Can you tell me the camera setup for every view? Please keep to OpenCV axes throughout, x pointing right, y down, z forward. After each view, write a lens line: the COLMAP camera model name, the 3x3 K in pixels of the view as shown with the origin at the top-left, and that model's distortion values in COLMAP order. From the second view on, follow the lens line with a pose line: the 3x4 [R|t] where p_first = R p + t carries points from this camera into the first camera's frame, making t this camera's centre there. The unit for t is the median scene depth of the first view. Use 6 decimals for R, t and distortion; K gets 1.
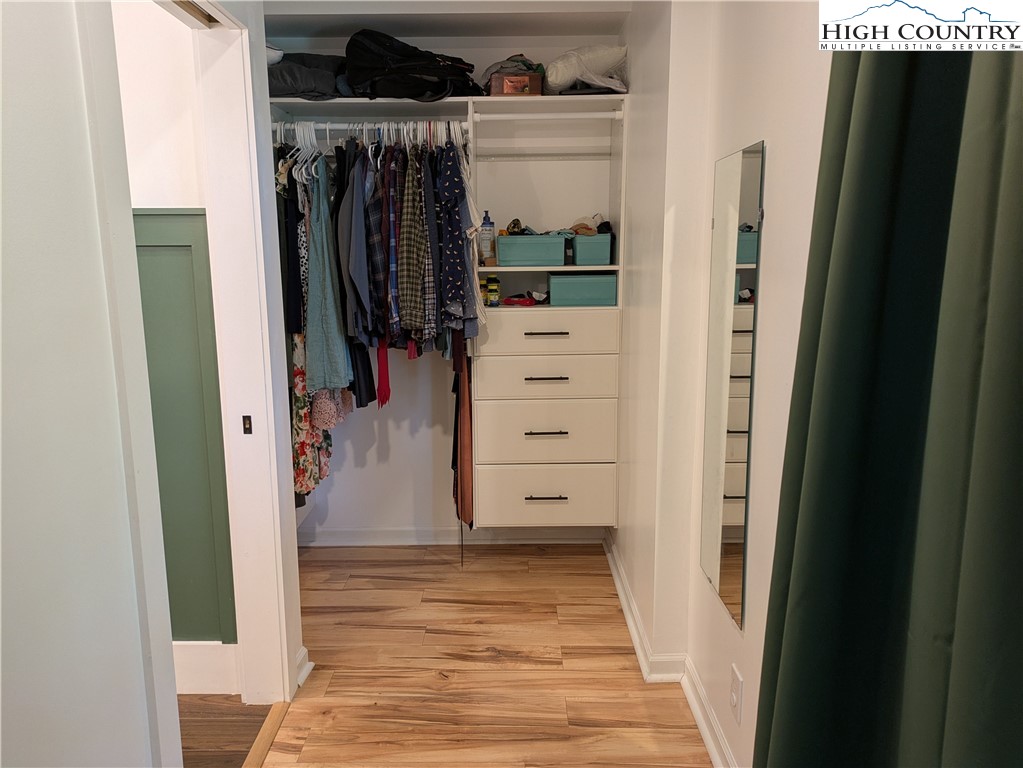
lens RADIAL K [[737.6, 0, 511.5], [0, 737.6, 384.0], [0, 0, 1]] dist [0.010543, 0.001406]
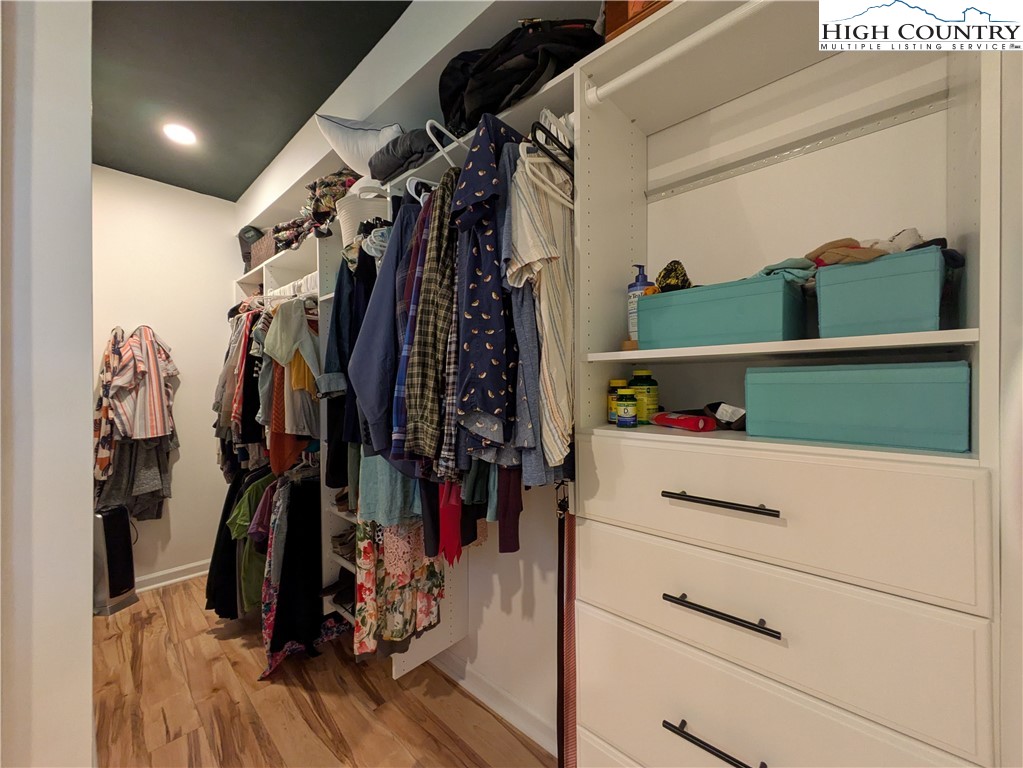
lens RADIAL K [[402.2, 0, 511.5], [0, 402.2, 384.0], [0, 0, 1]] dist [-0.001075, 0.000229]
pose [[0.735899, 0.002022, -0.677089, 0.112615], [-0.125810, 0.982990, -0.133803, -0.087243], [0.665301, 0.183650, 0.723635, 0.735005]]
